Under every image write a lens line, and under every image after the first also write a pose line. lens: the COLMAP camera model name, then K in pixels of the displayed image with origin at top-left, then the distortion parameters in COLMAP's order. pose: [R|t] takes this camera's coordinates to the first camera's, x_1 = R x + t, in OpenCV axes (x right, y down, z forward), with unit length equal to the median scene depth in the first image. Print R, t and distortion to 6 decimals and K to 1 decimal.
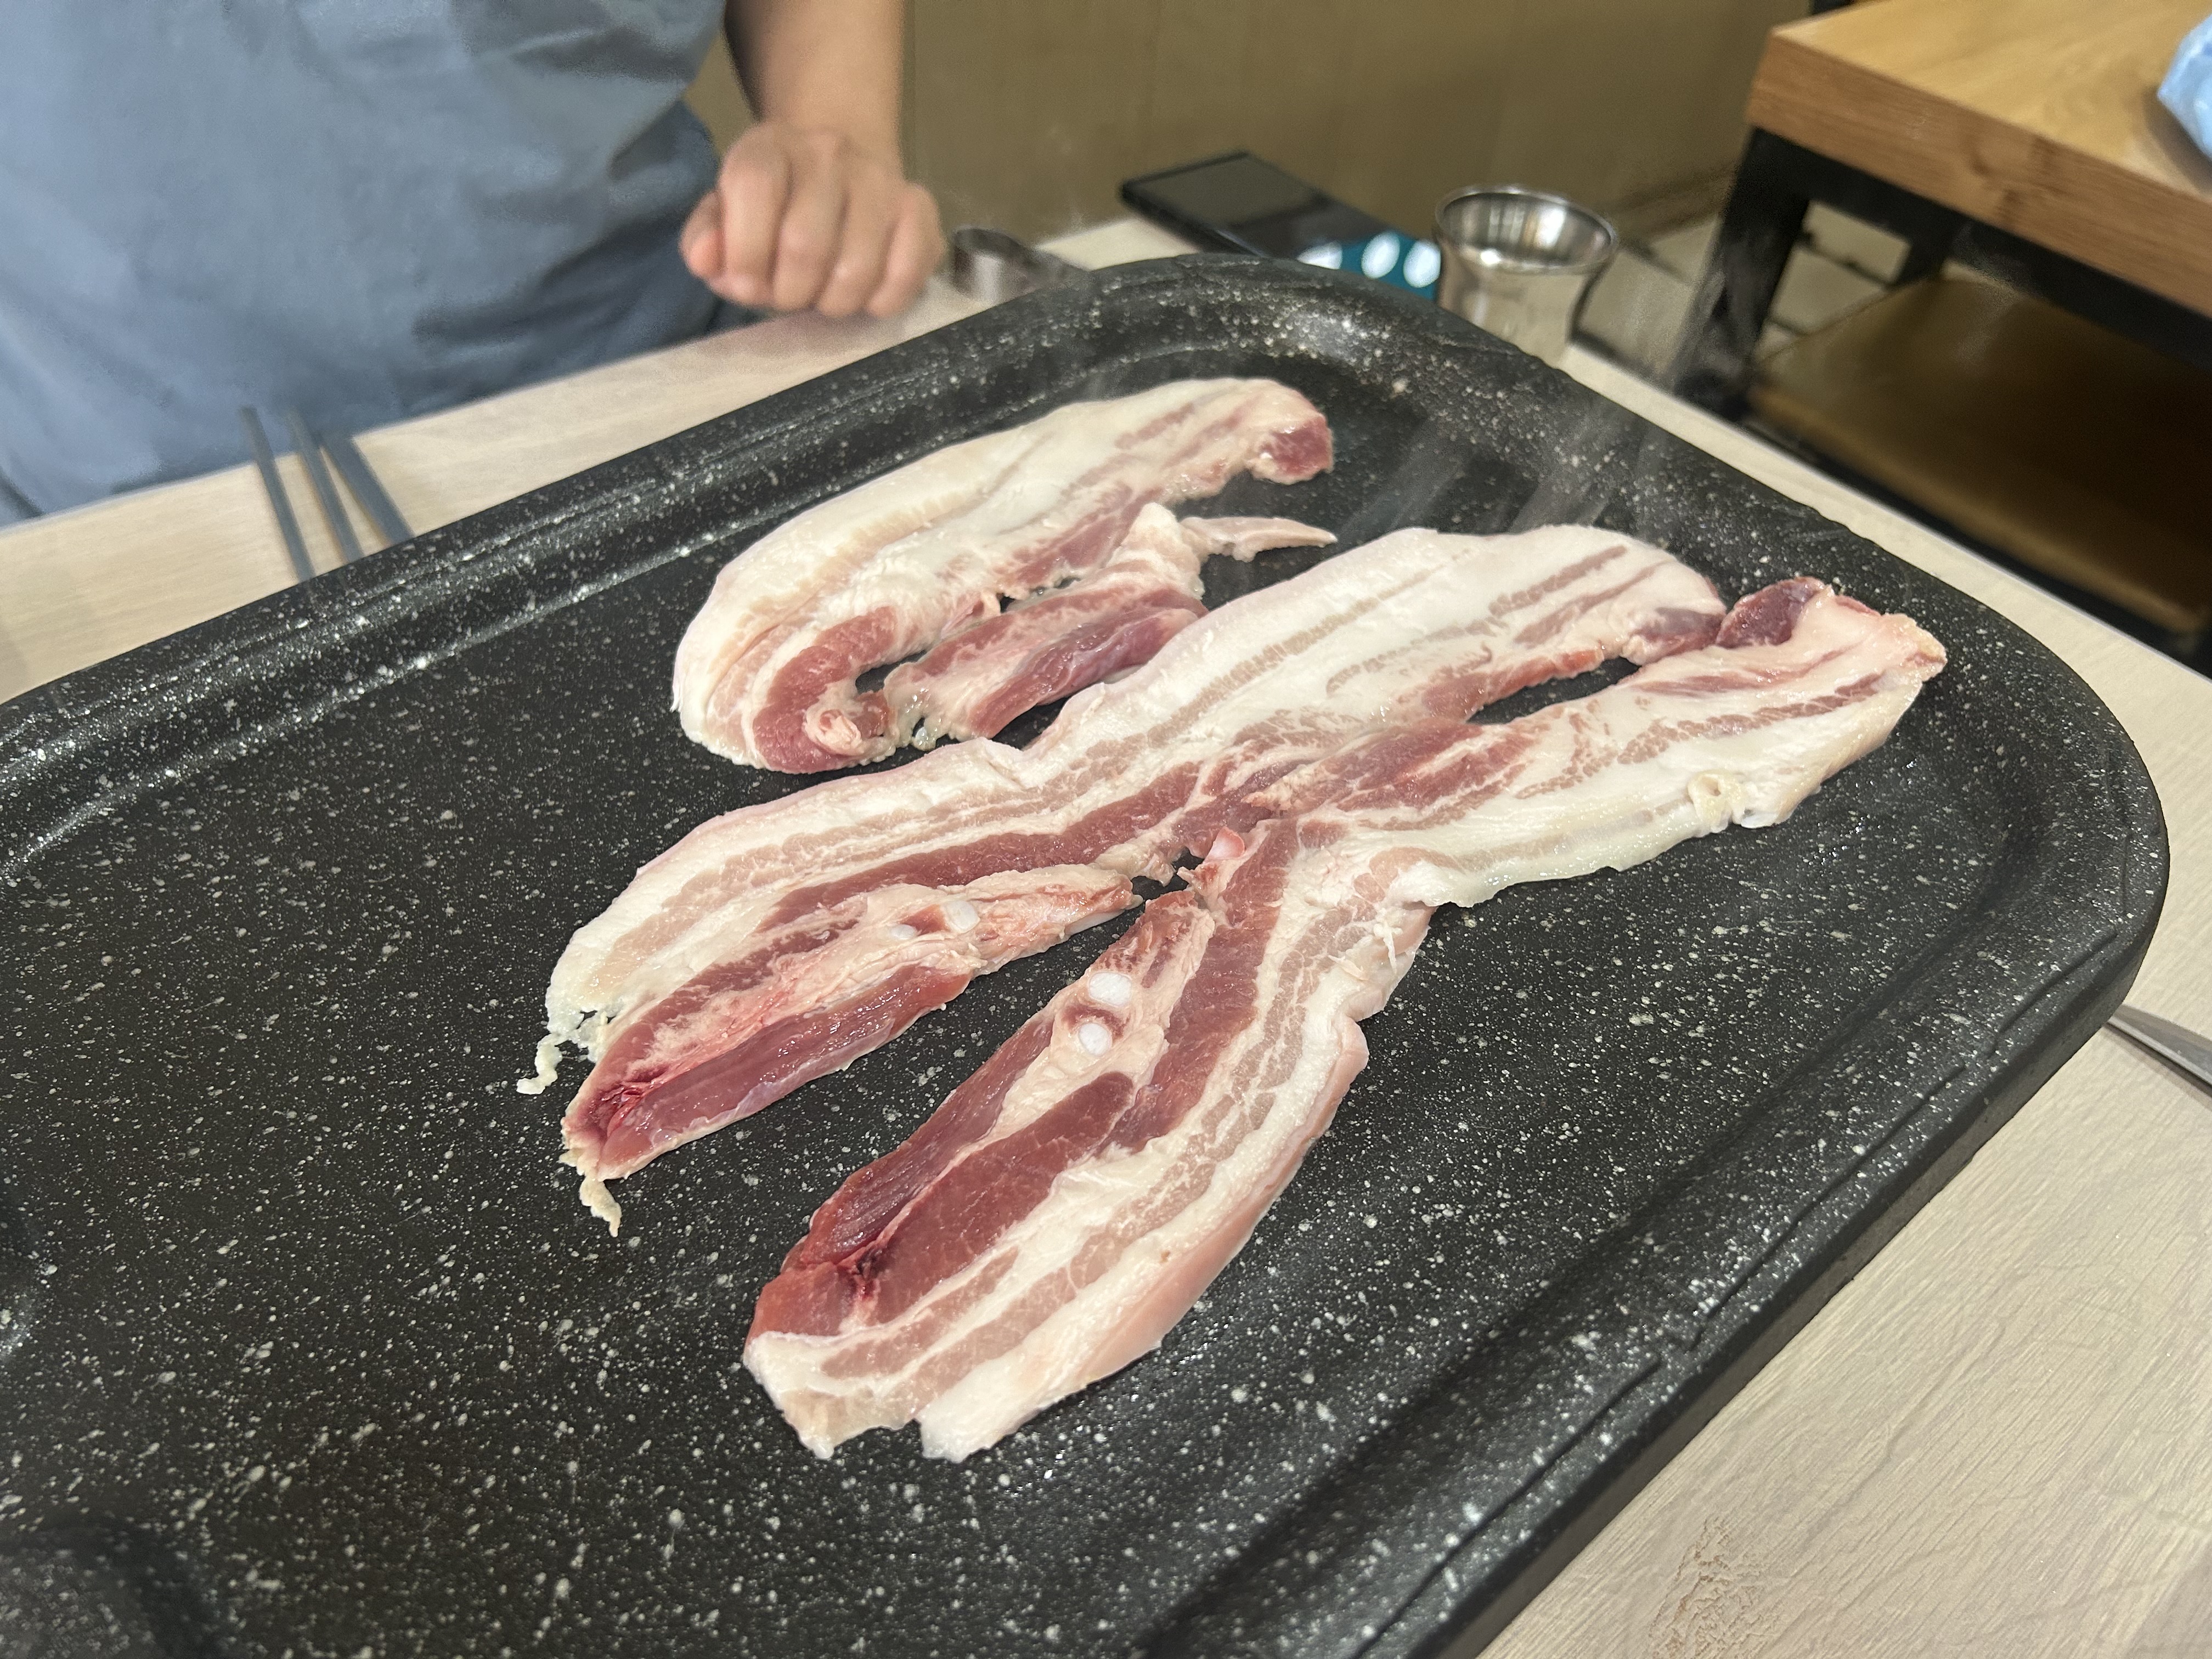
lens RADIAL K [[1725.0, 0, 1098.2], [0, 1725.0, 825.0], [0, 0, 1]] dist [0.009364, -0.023821]
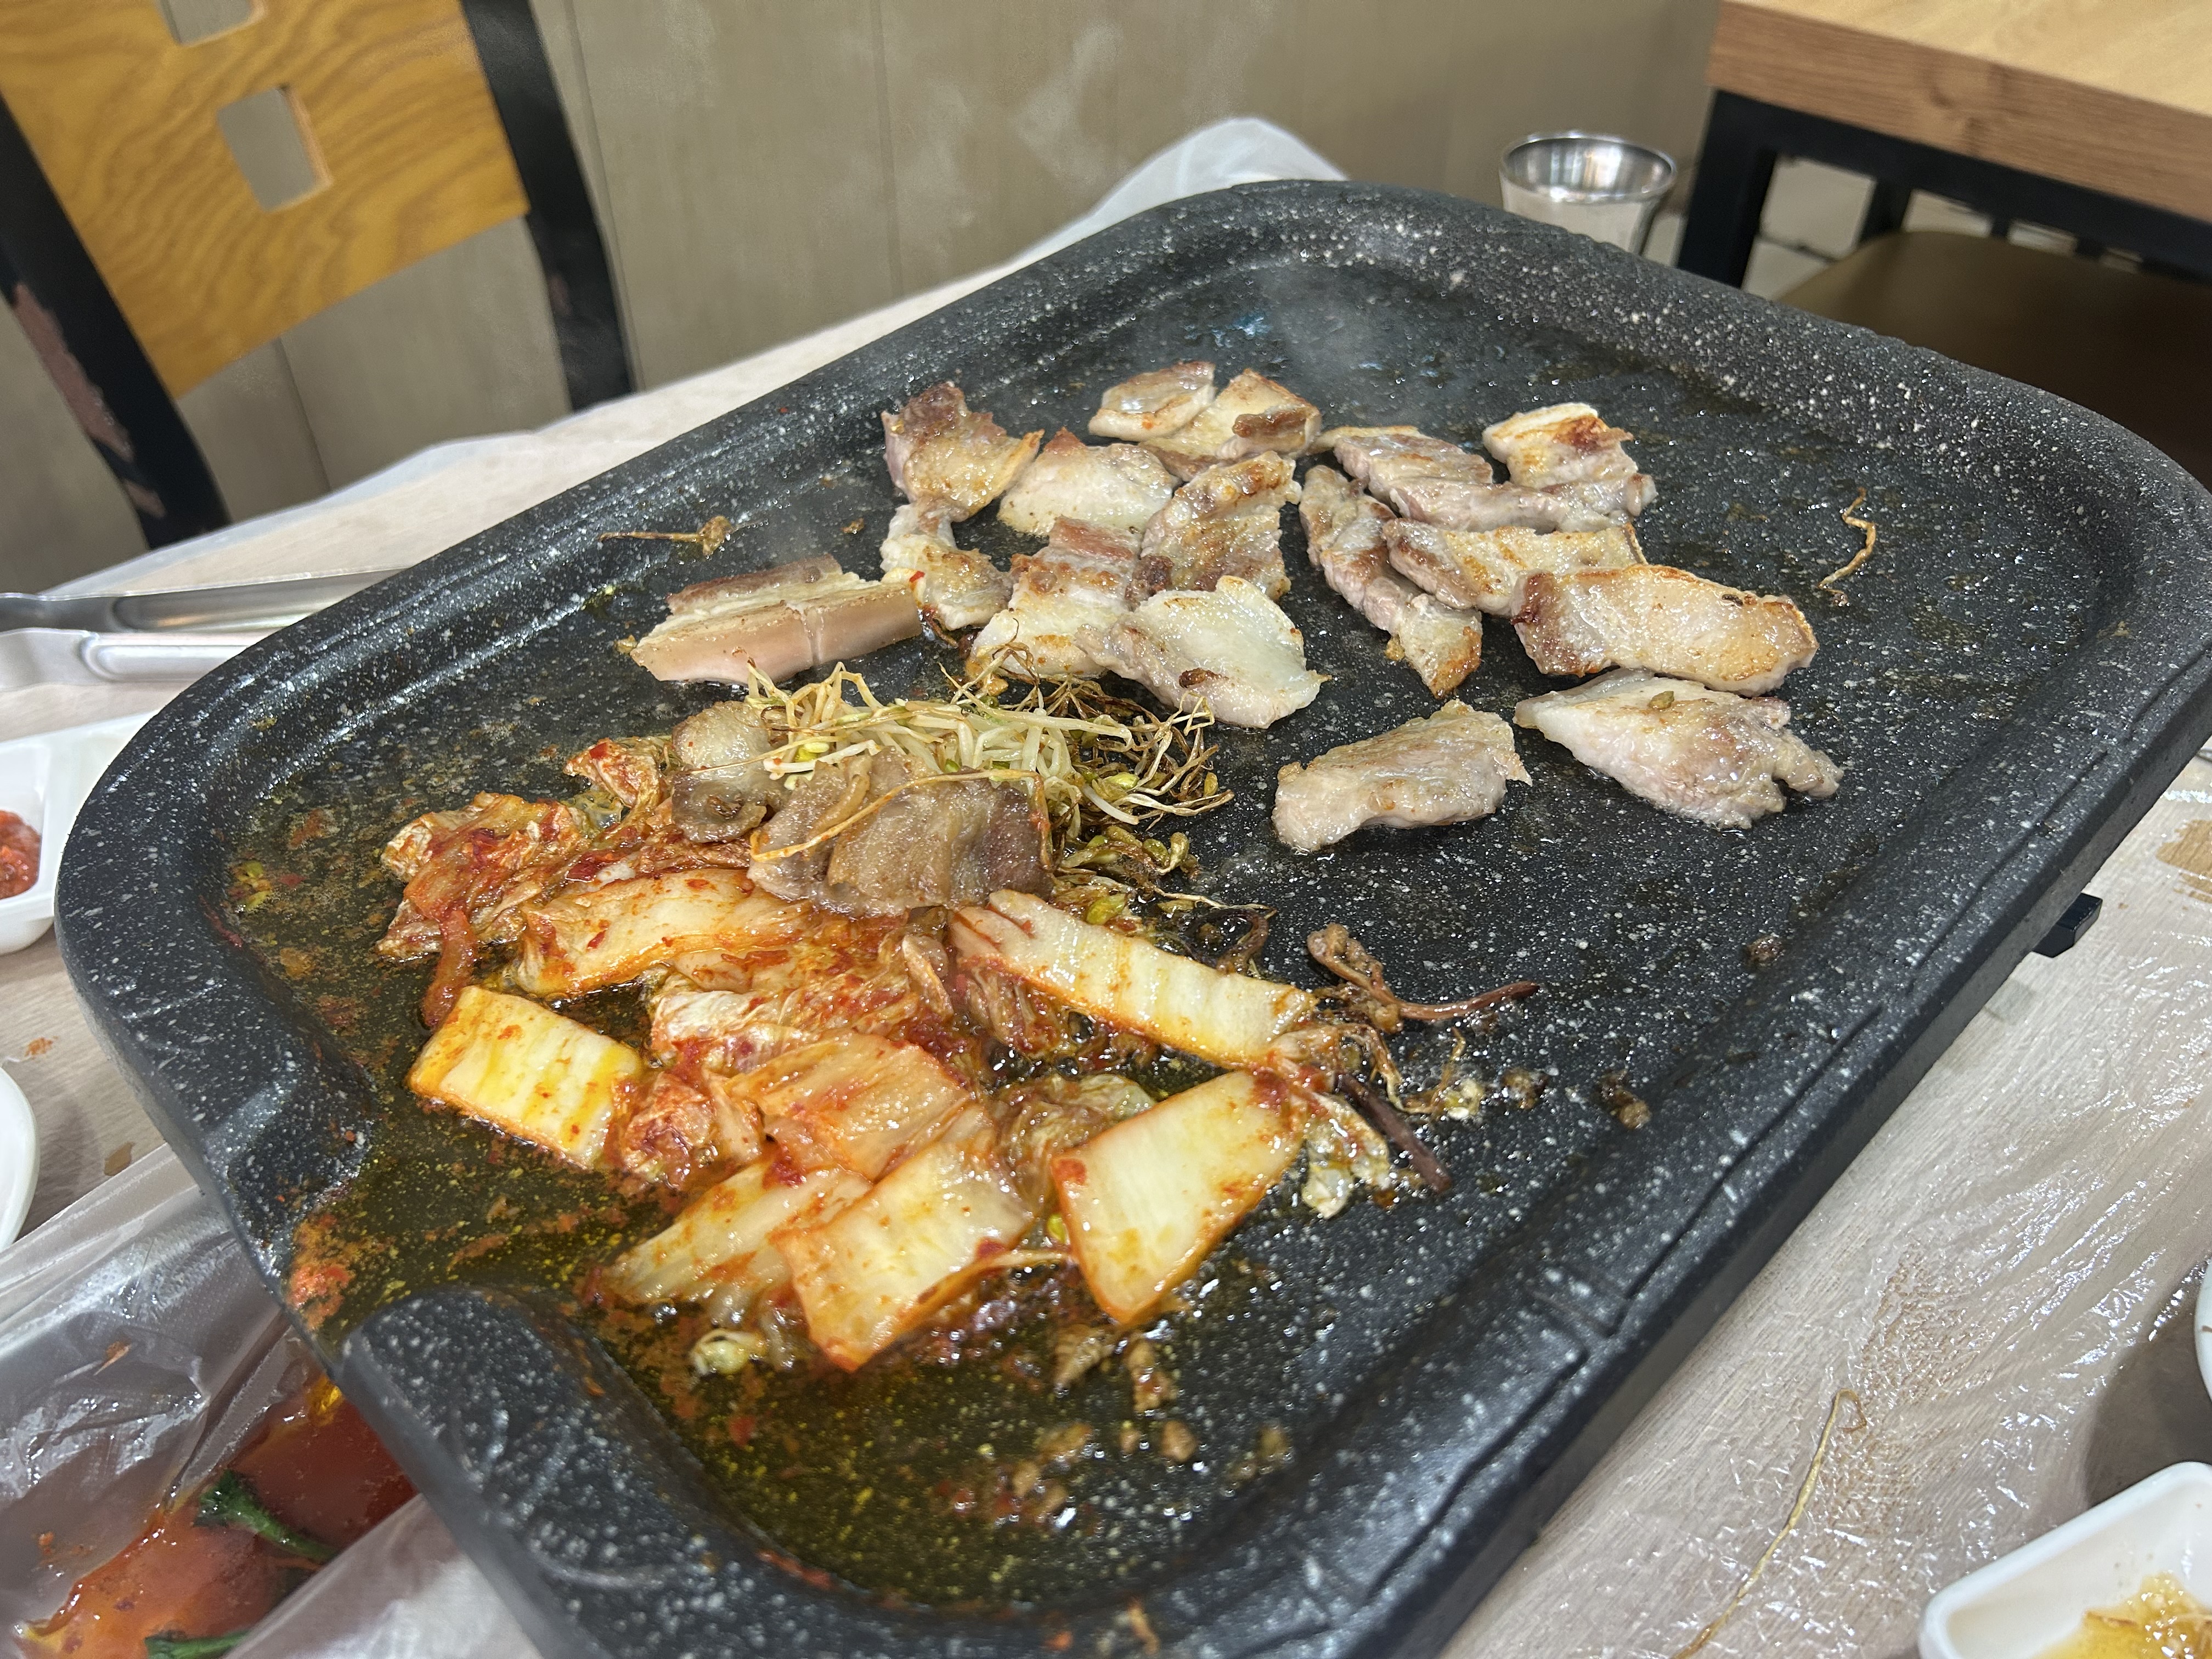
lens RADIAL K [[1701.9, 0, 1077.6], [0, 1701.9, 836.3], [0, 0, 1]] dist [-0.000611, -0.001581]
pose [[0.994714, -0.102516, -0.005887, -0.113240], [0.102260, 0.994178, -0.033959, 0.130205], [0.009334, 0.033177, 0.999406, -0.059026]]
